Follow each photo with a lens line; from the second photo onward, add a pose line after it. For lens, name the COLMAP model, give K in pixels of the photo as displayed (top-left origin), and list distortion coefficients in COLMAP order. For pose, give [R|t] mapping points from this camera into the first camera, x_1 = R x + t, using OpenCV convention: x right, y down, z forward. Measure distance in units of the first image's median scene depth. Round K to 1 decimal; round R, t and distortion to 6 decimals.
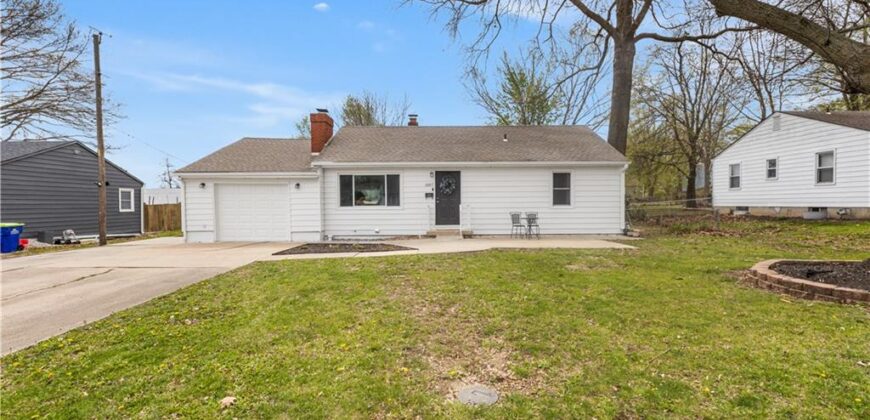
lens RADIAL K [[384.1, 0, 429.4], [0, 384.1, 212.6], [0, 0, 1]] dist [0.001941, 0.000310]
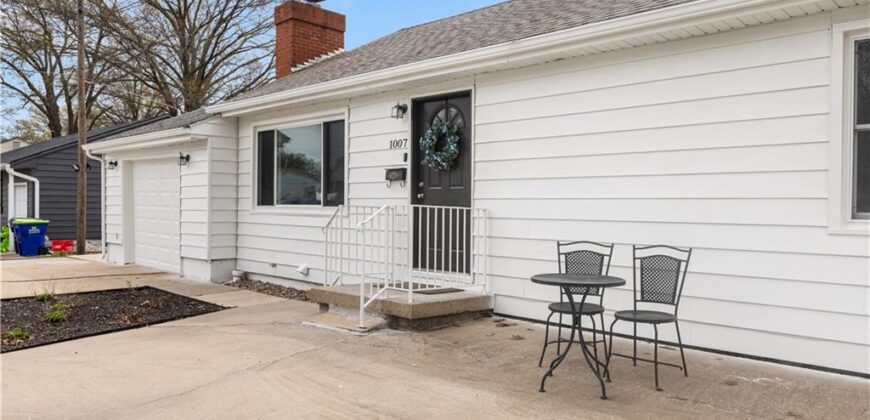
lens RADIAL K [[615.1, 0, 436.0], [0, 615.1, 207.8], [0, 0, 1]] dist [0.002452, -0.000318]
pose [[0.705314, 0.018614, -0.708651, 0.391595], [-0.027300, 0.999627, -0.000915, -0.017888], [0.708369, 0.019991, 0.705559, 0.657998]]
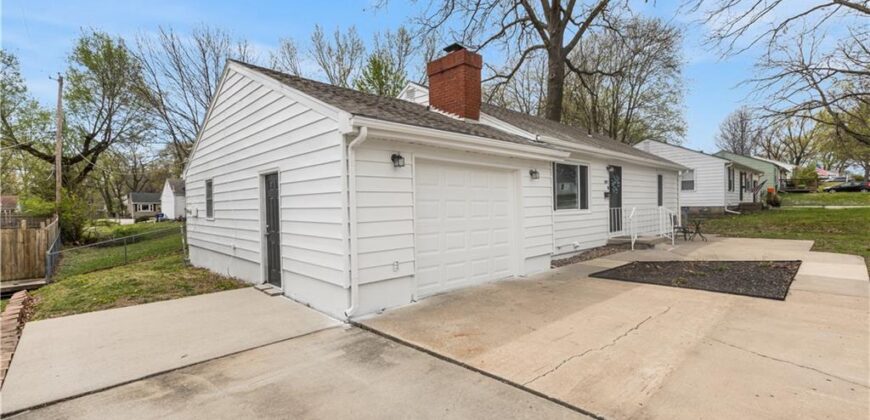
lens RADIAL K [[384.1, 0, 436.3], [0, 384.1, 206.8], [0, 0, 1]] dist [0.001941, 0.000310]
pose [[0.737250, -0.005169, 0.675600, -0.783462], [0.019843, 0.999705, -0.014005, -0.016997], [-0.675328, 0.023731, 0.737136, 0.659531]]
